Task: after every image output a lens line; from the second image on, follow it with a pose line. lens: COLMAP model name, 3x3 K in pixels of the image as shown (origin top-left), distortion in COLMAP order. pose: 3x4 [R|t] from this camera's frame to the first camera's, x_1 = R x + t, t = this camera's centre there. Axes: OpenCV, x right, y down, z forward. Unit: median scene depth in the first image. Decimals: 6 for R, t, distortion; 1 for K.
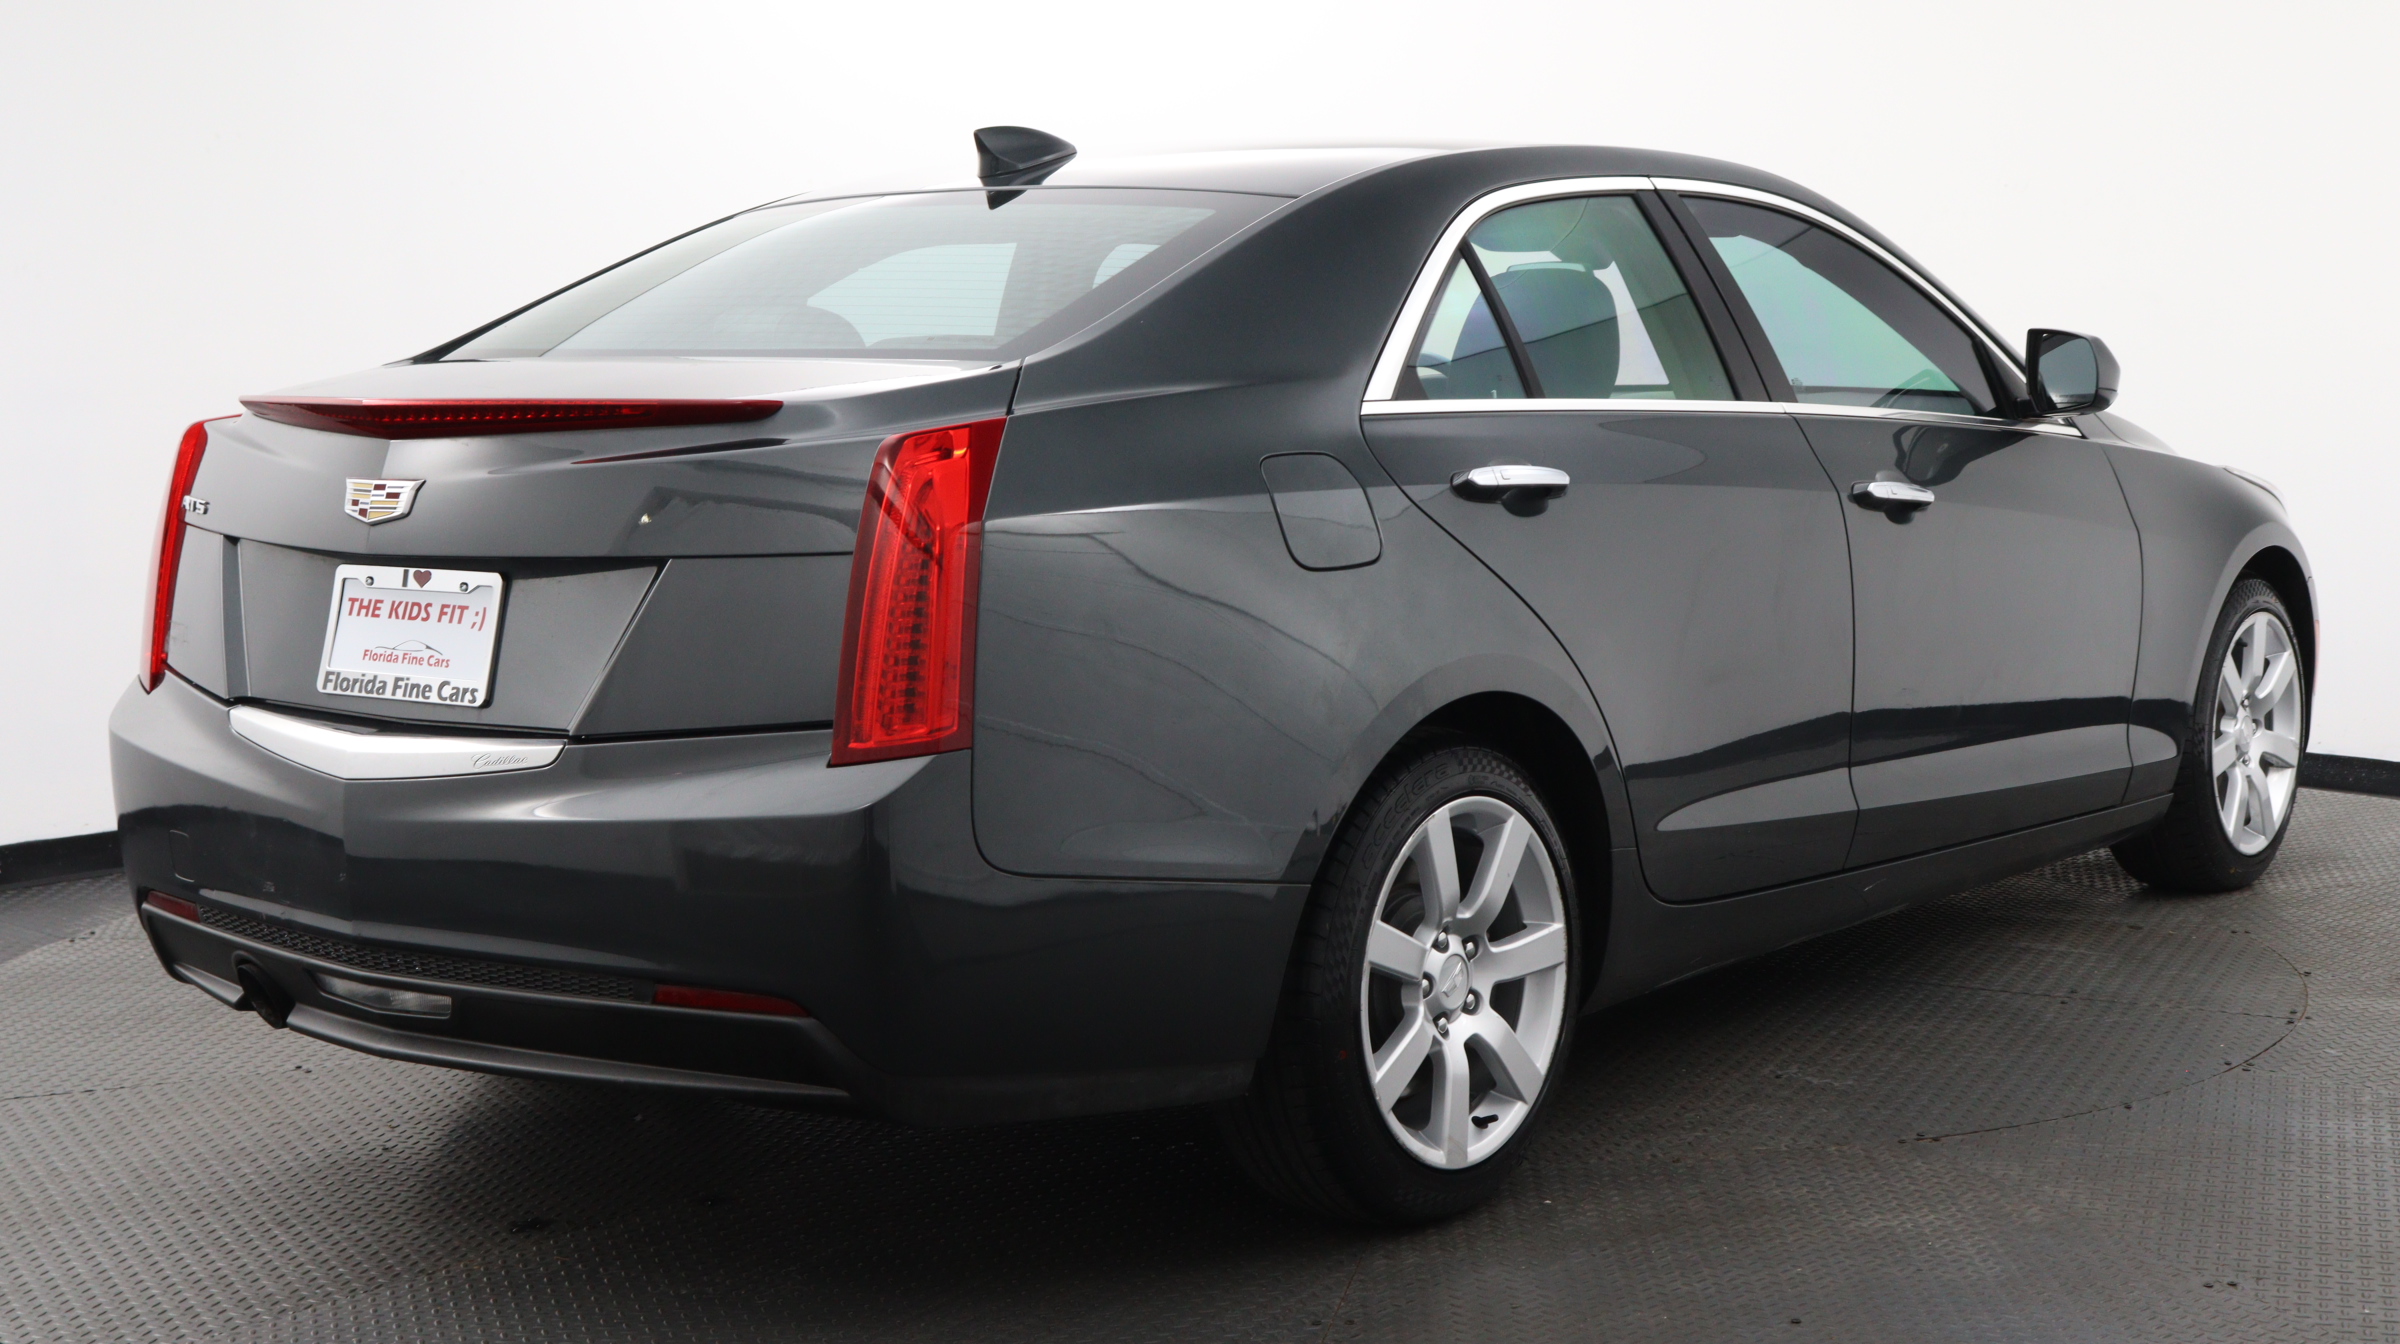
lens RADIAL K [[3580.6, 0, 1199.7], [0, 3580.6, 660.4], [0, 0, 1]] dist [-0.013704, 0.000000]
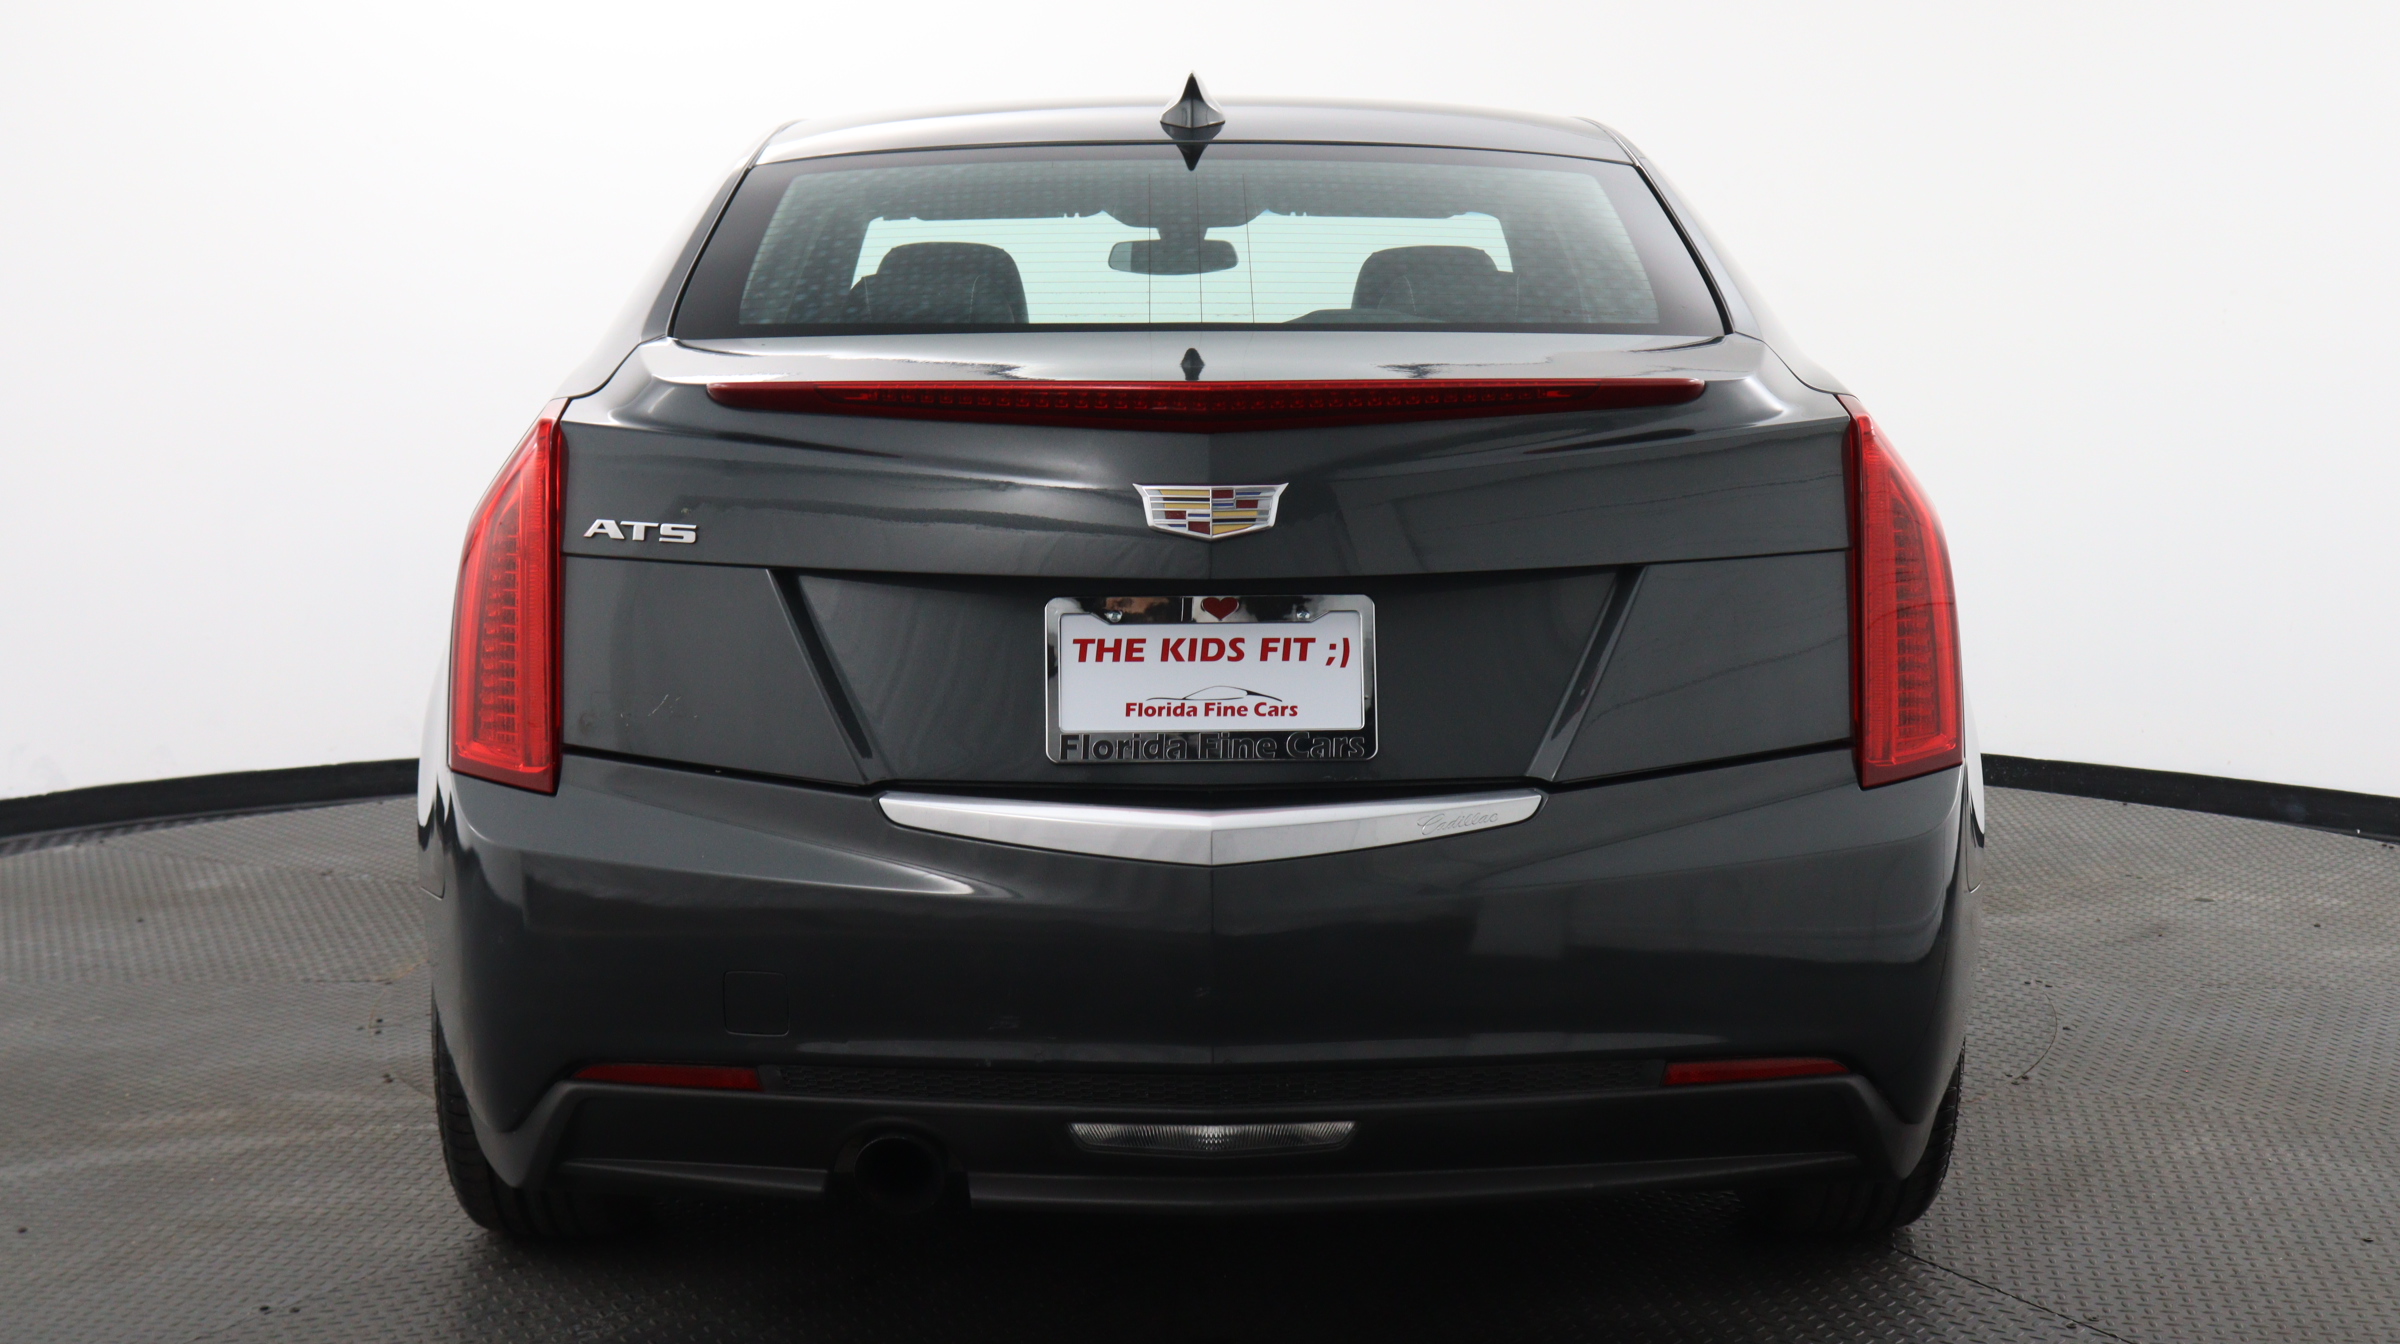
lens RADIAL K [[3580.6, 0, 1199.6], [0, 3580.6, 674.9], [0, 0, 1]] dist [-0.013704, 0.000000]
pose [[0.738733, -0.061603, 0.671177, -0.759693], [0.053483, 0.998032, 0.032736, -0.034503], [-0.671872, 0.011713, 0.740574, 0.414519]]
